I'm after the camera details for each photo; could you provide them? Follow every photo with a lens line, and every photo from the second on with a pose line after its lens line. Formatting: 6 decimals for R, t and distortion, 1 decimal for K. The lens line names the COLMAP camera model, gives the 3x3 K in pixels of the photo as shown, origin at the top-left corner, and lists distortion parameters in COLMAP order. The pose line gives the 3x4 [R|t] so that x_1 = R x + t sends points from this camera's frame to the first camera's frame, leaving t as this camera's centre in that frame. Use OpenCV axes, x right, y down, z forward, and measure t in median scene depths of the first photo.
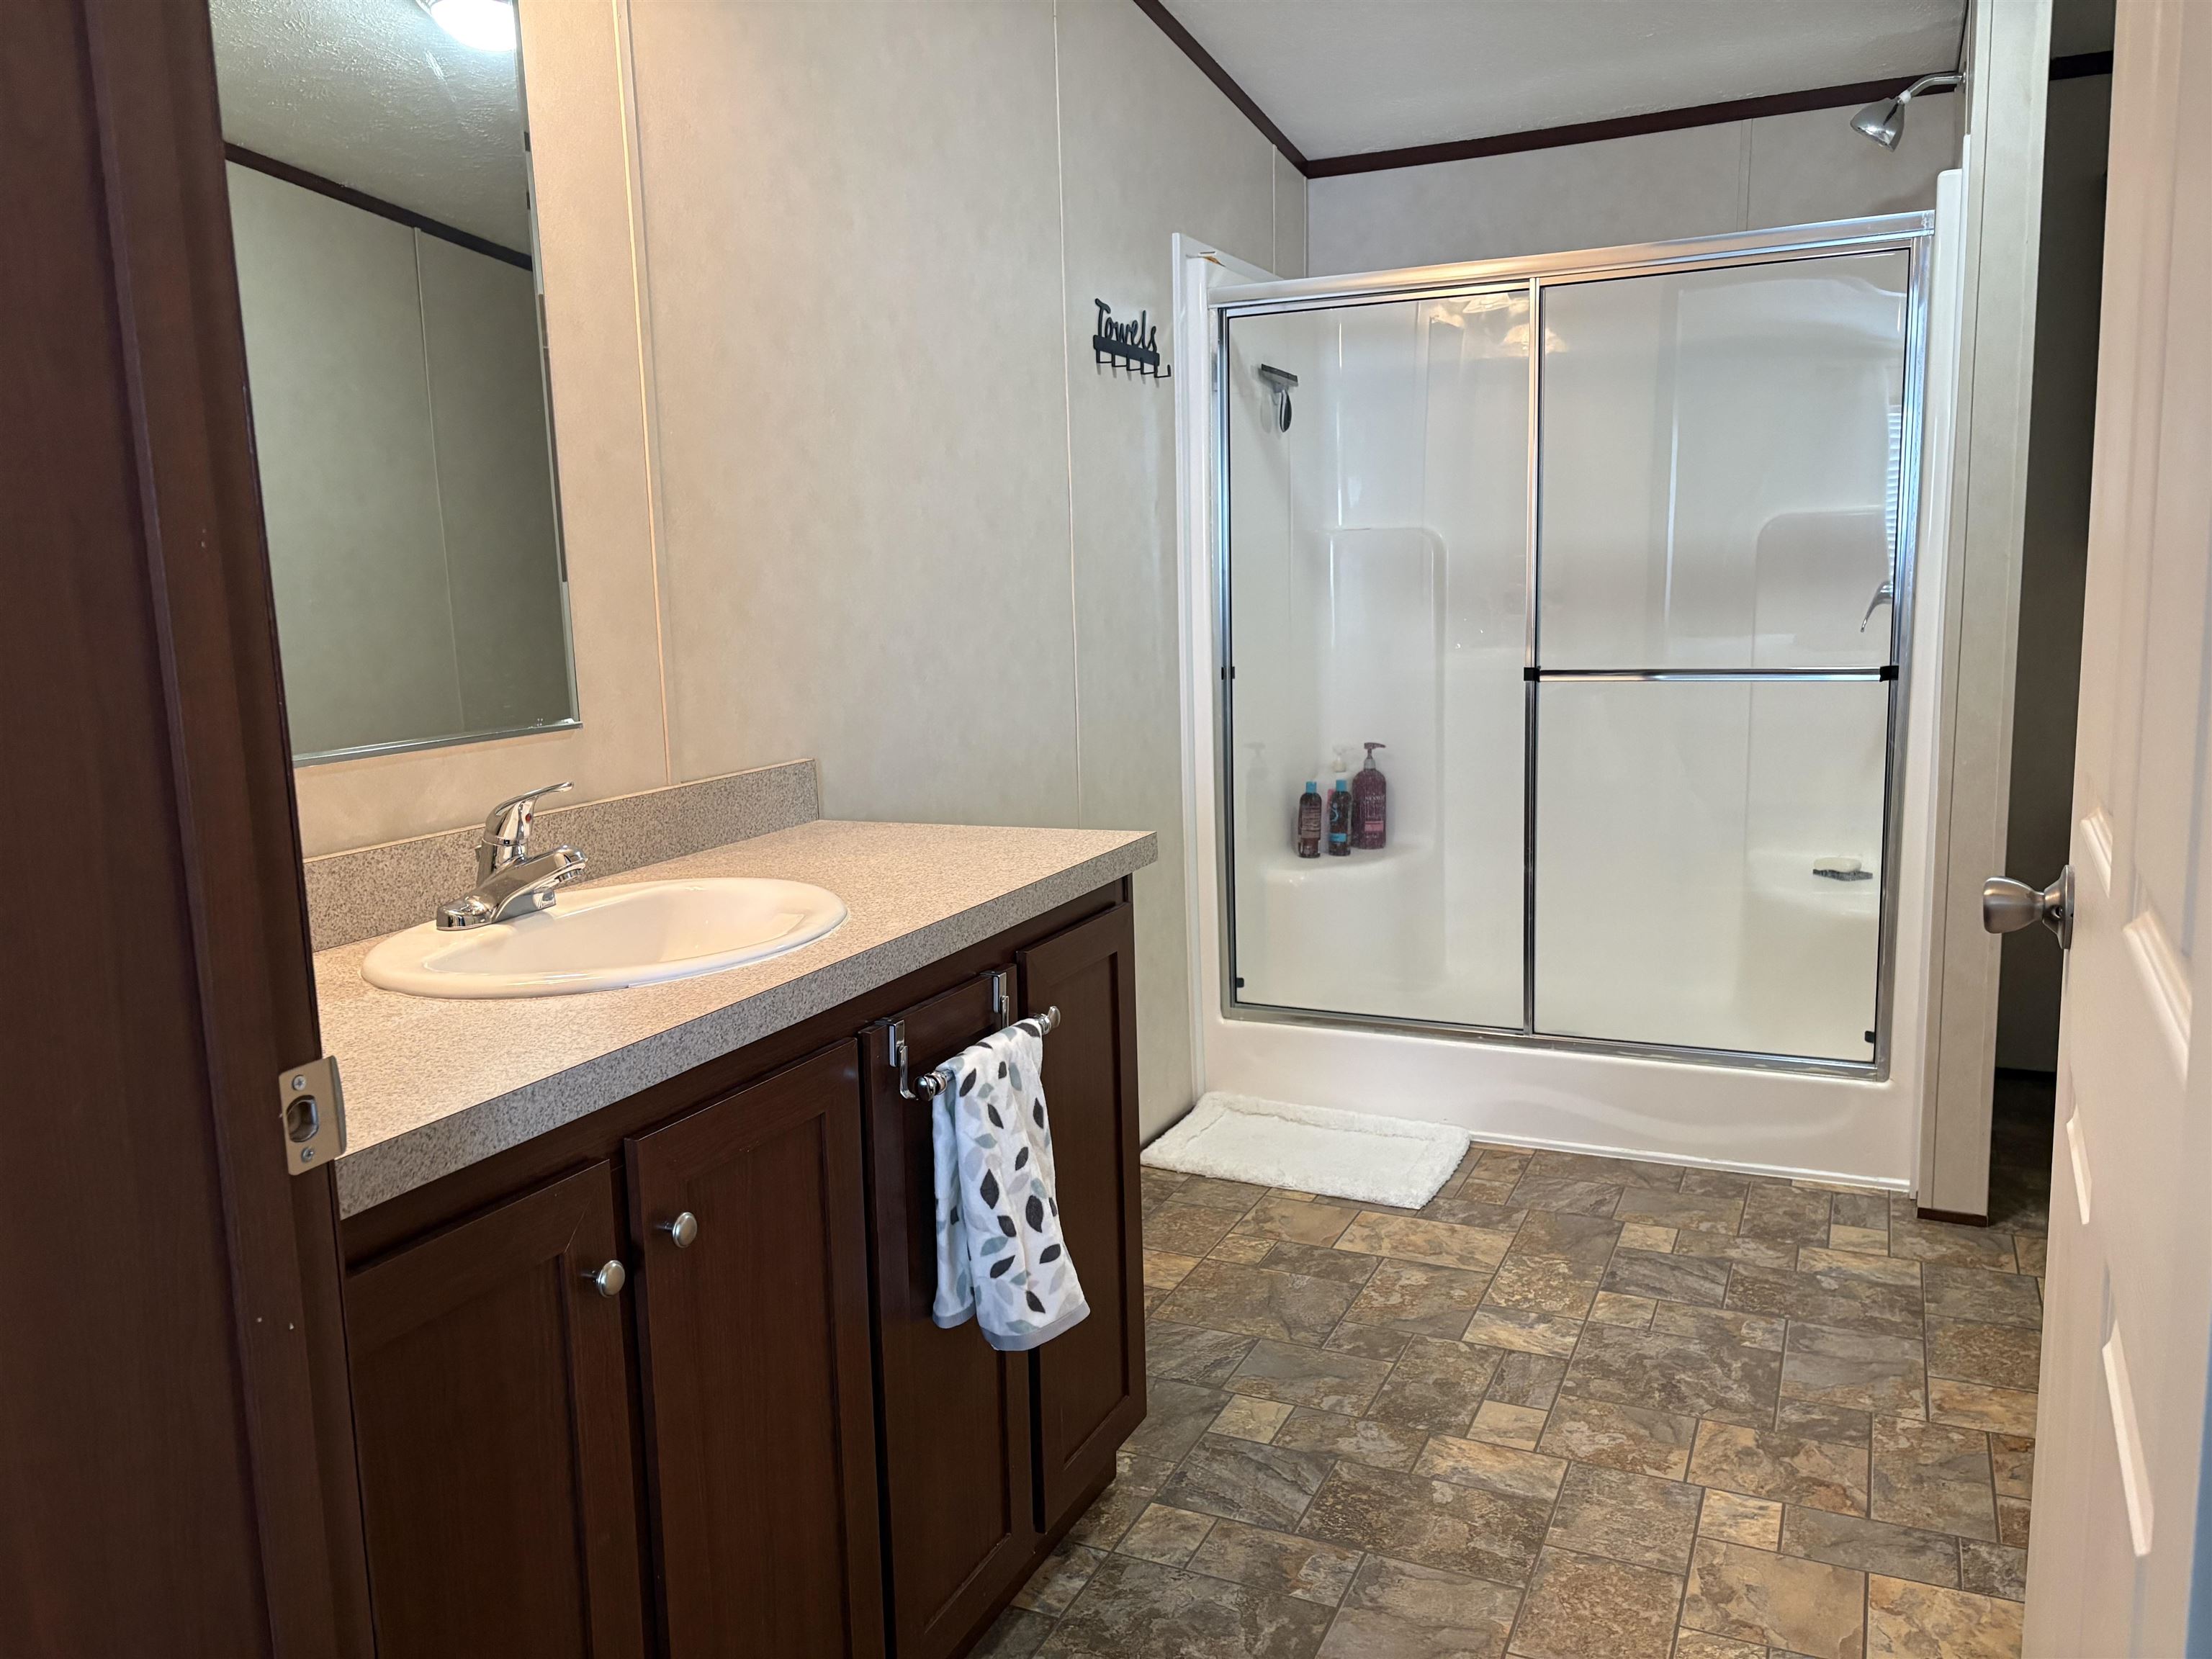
lens RADIAL K [[1682.3, 0, 1104.2], [0, 1682.3, 826.8], [0, 0, 1]] dist [0.022961, -0.012540]
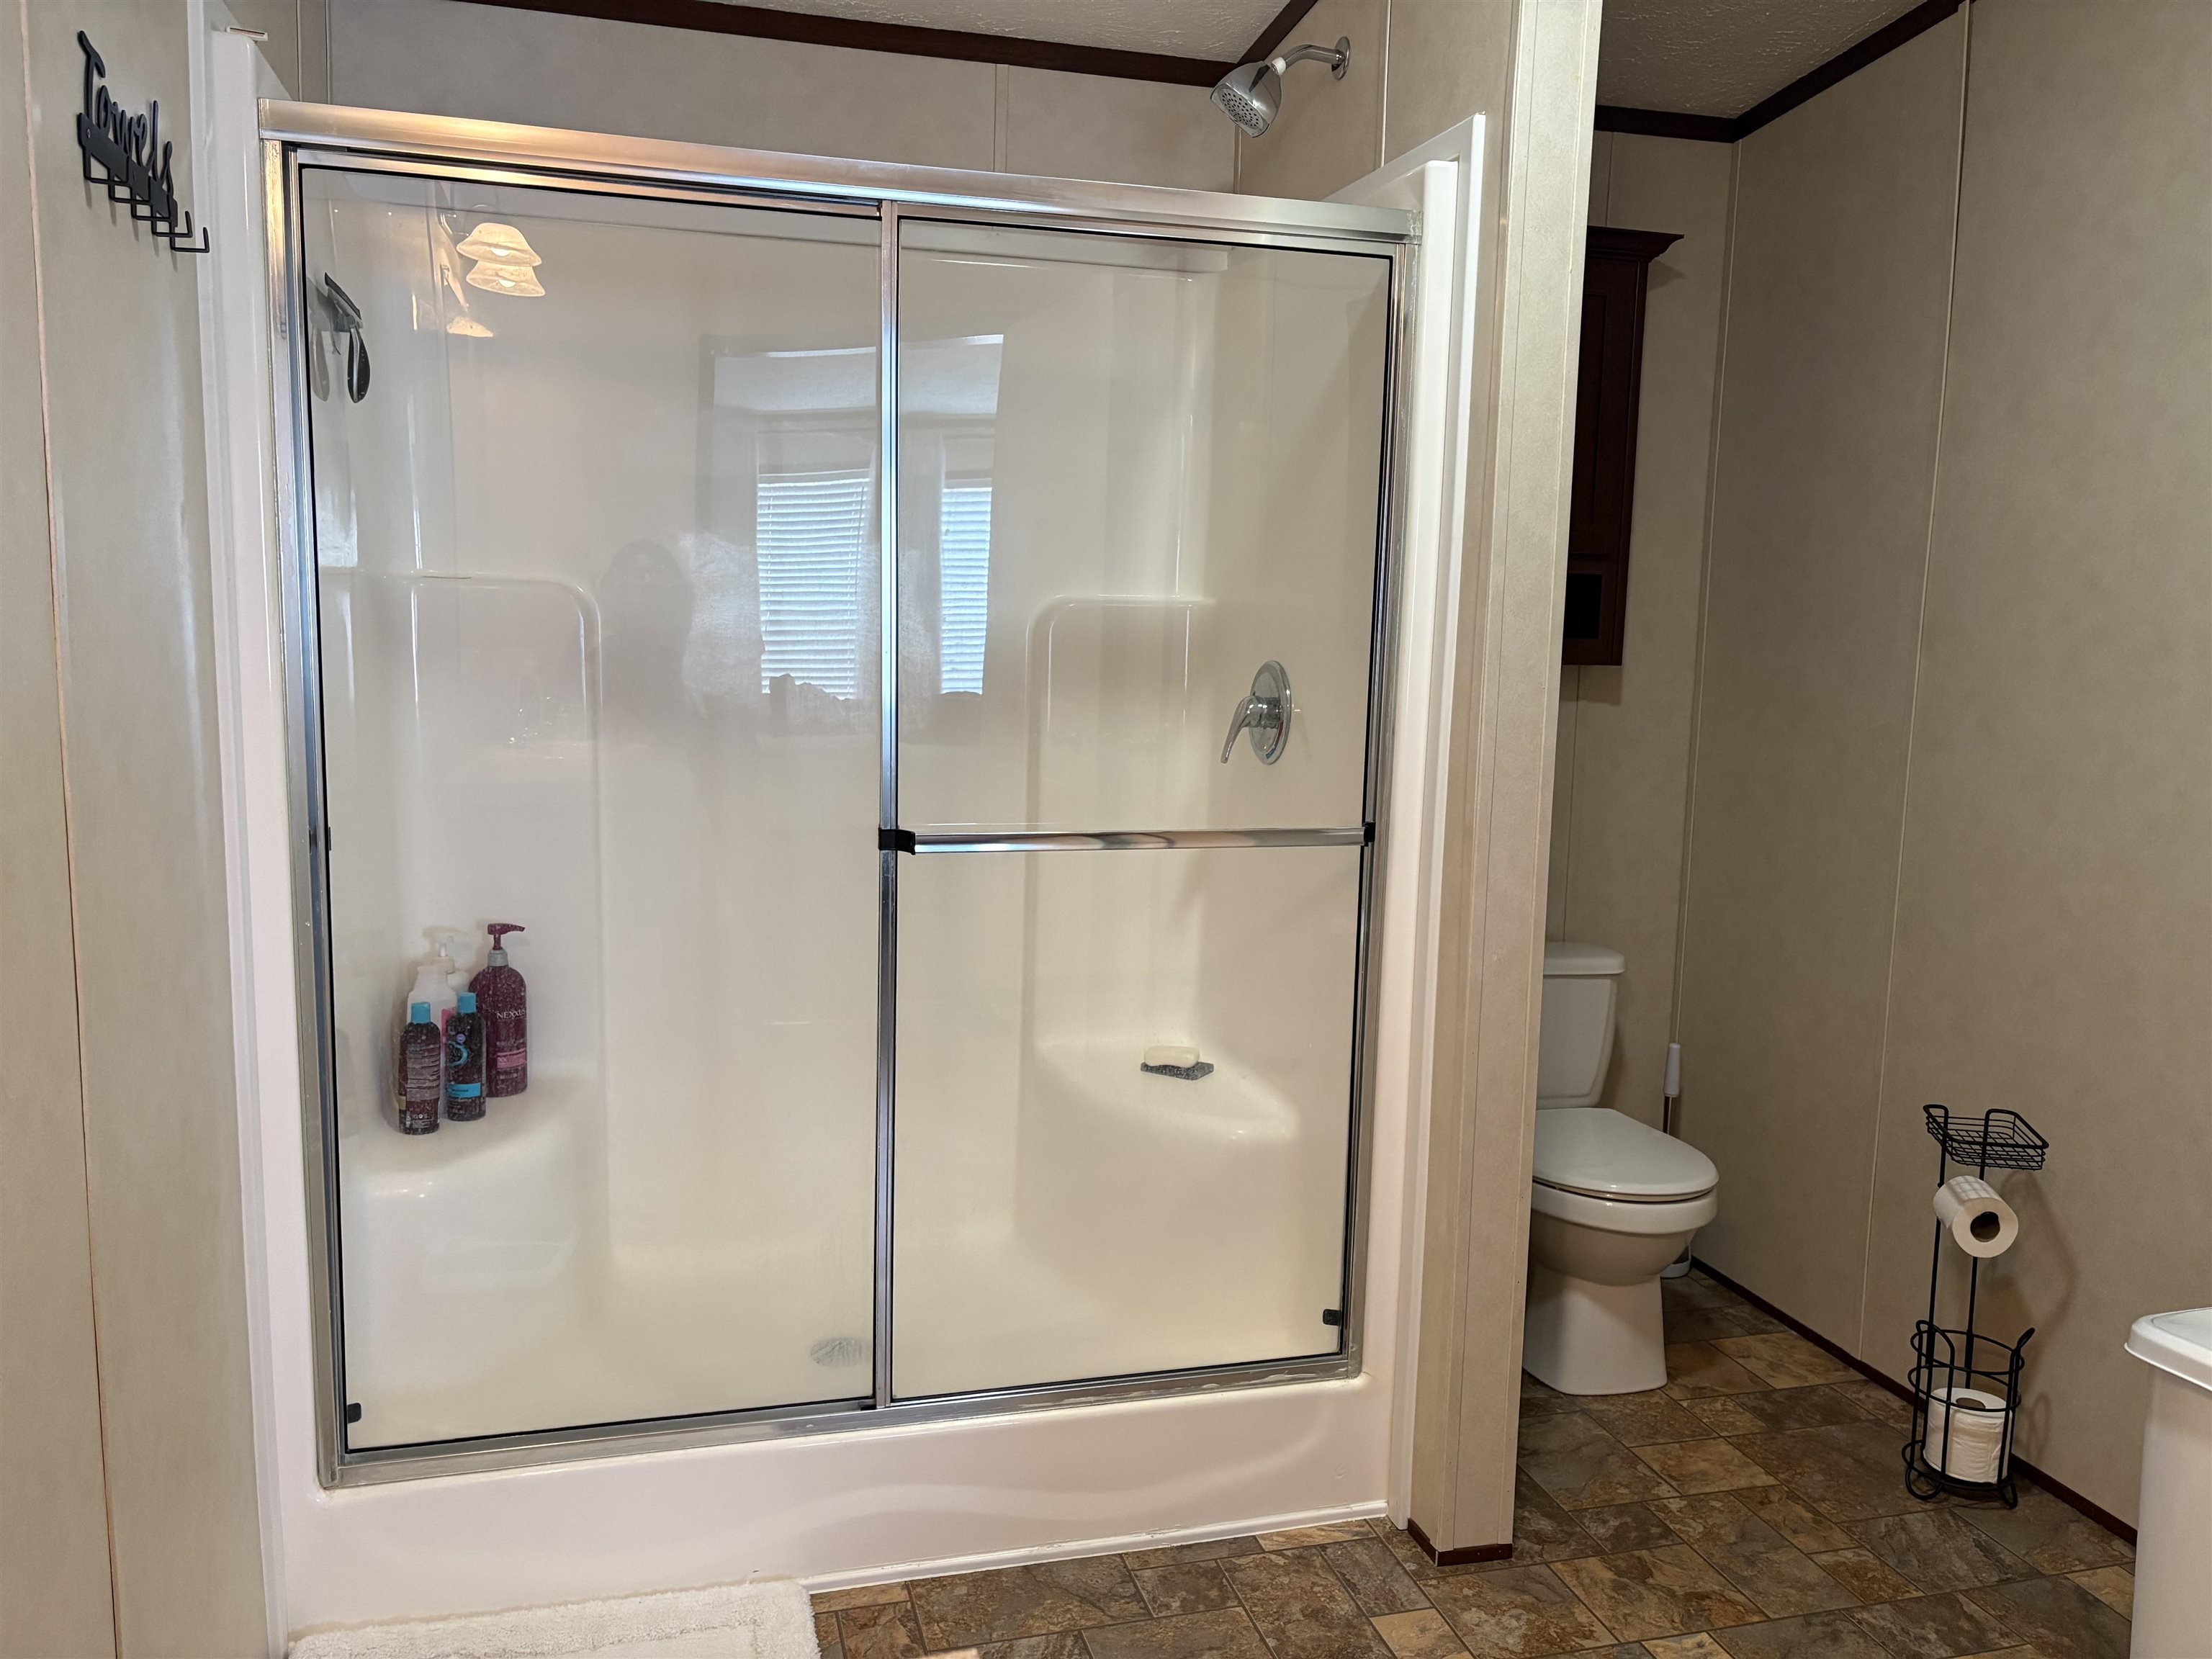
lens RADIAL K [[1682.3, 0, 1109.7], [0, 1682.3, 828.3], [0, 0, 1]] dist [0.022961, -0.012540]
pose [[0.756110, -0.035525, 0.653480, -0.084575], [0.050379, 0.998722, -0.003998, -0.080826], [-0.652503, 0.035944, 0.756933, 0.437554]]
